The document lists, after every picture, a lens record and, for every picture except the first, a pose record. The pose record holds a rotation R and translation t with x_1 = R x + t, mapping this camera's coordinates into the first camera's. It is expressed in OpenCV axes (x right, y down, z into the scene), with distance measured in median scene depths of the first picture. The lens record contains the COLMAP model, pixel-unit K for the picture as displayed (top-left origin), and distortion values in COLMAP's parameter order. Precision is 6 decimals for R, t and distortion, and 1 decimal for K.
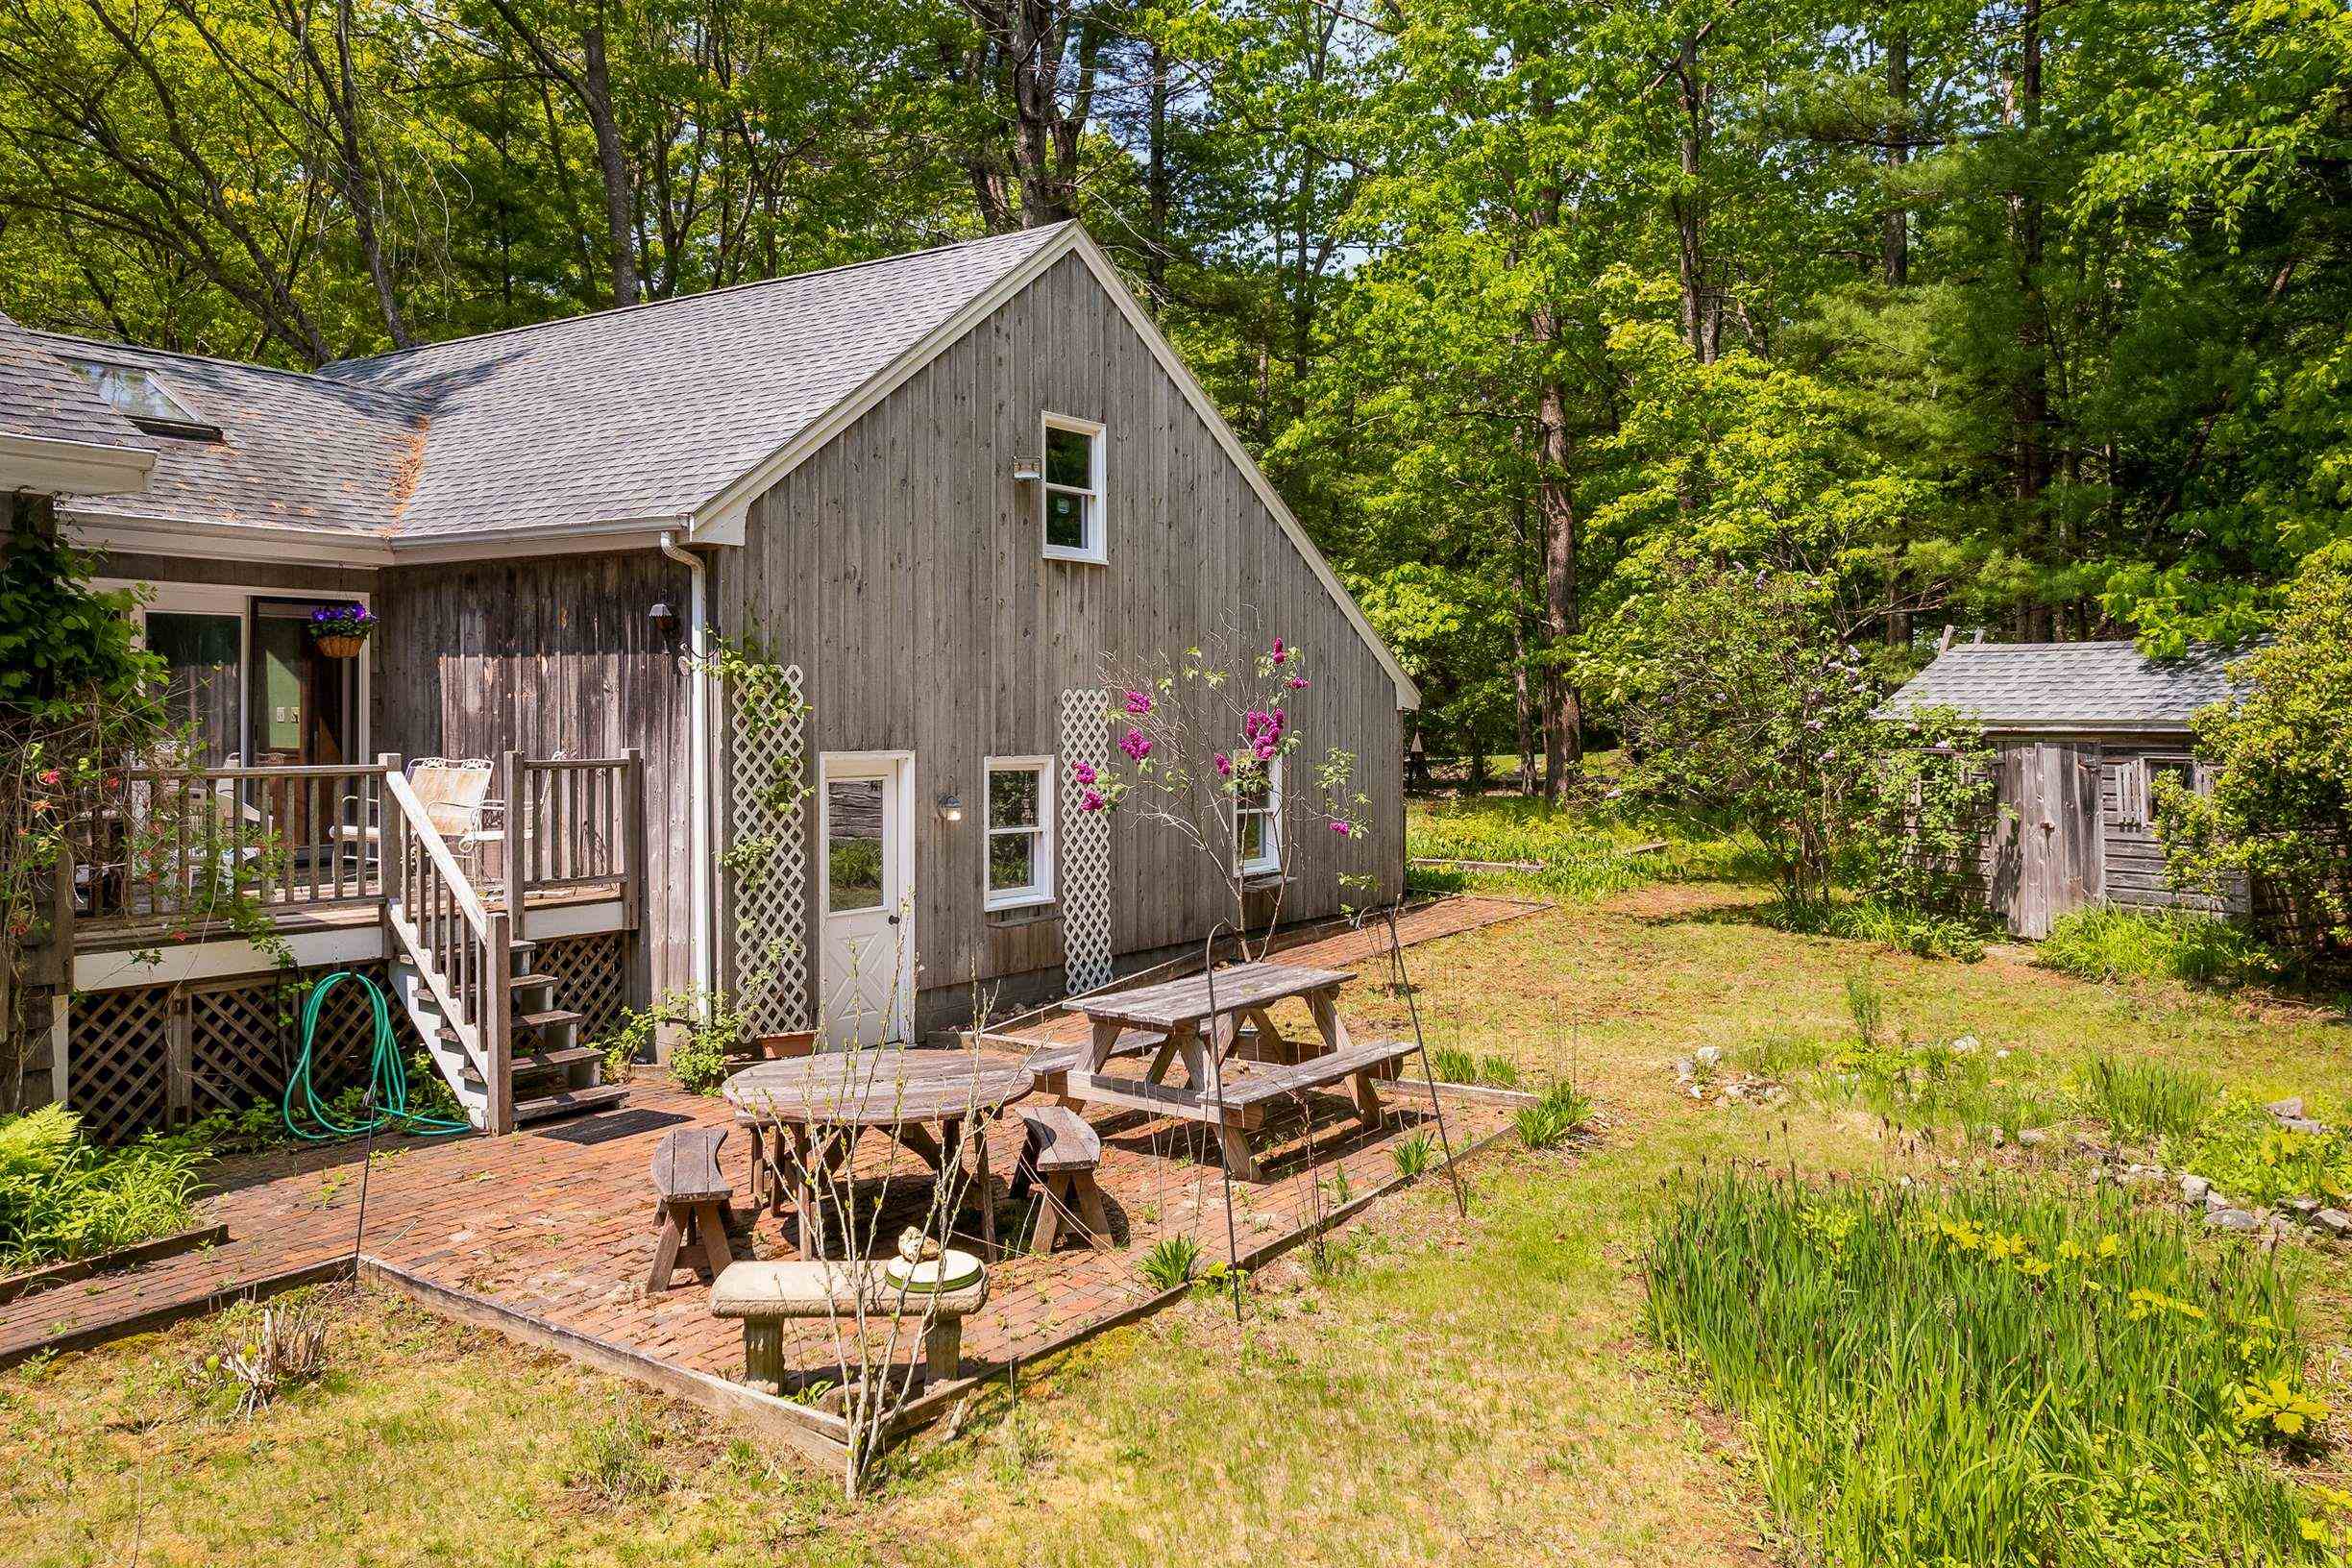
lens RADIAL K [[1727.3, 0, 1176.3], [0, 1727.3, 705.5], [0, 0, 1]] dist [-0.046028, -0.000504]
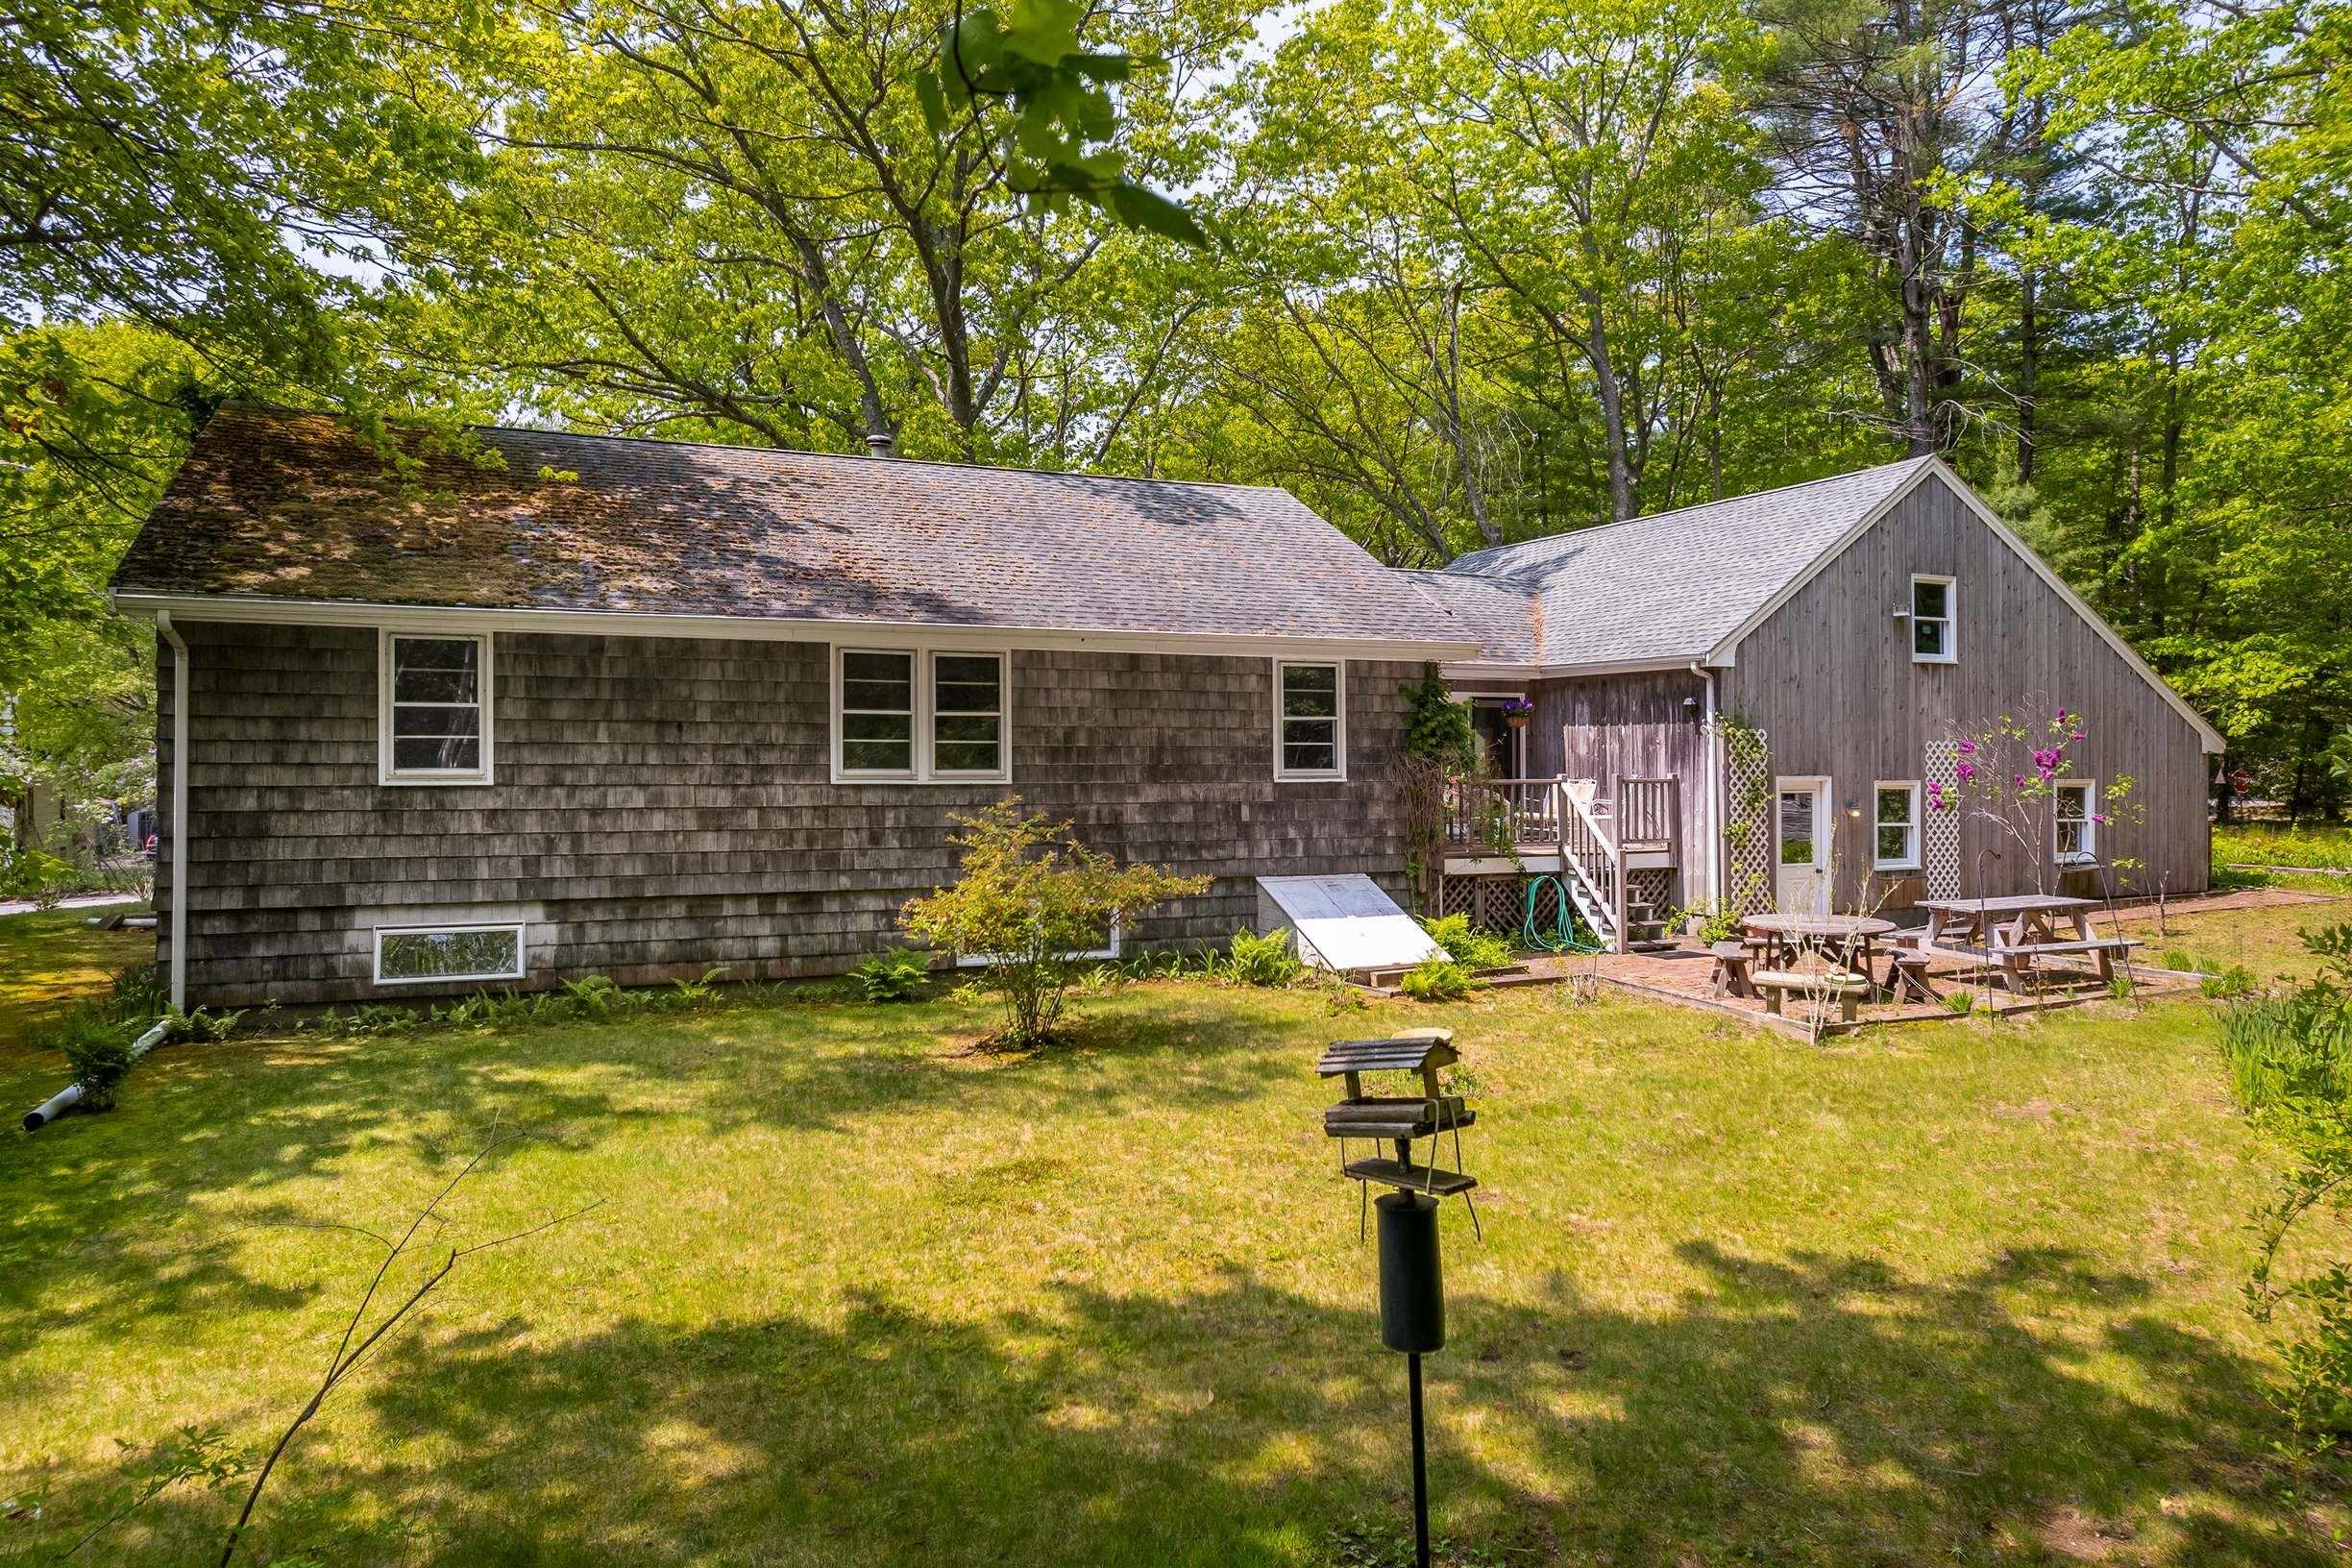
lens RADIAL K [[1460.7, 0, 1183.2], [0, 1460.7, 755.8], [0, 0, 1]] dist [-0.060978, 0.085657]
pose [[0.845007, -0.001773, -0.534753, 0.084607], [0.002717, 0.999996, 0.000978, 0.002115], [0.534749, -0.002279, 0.845008, -0.638124]]
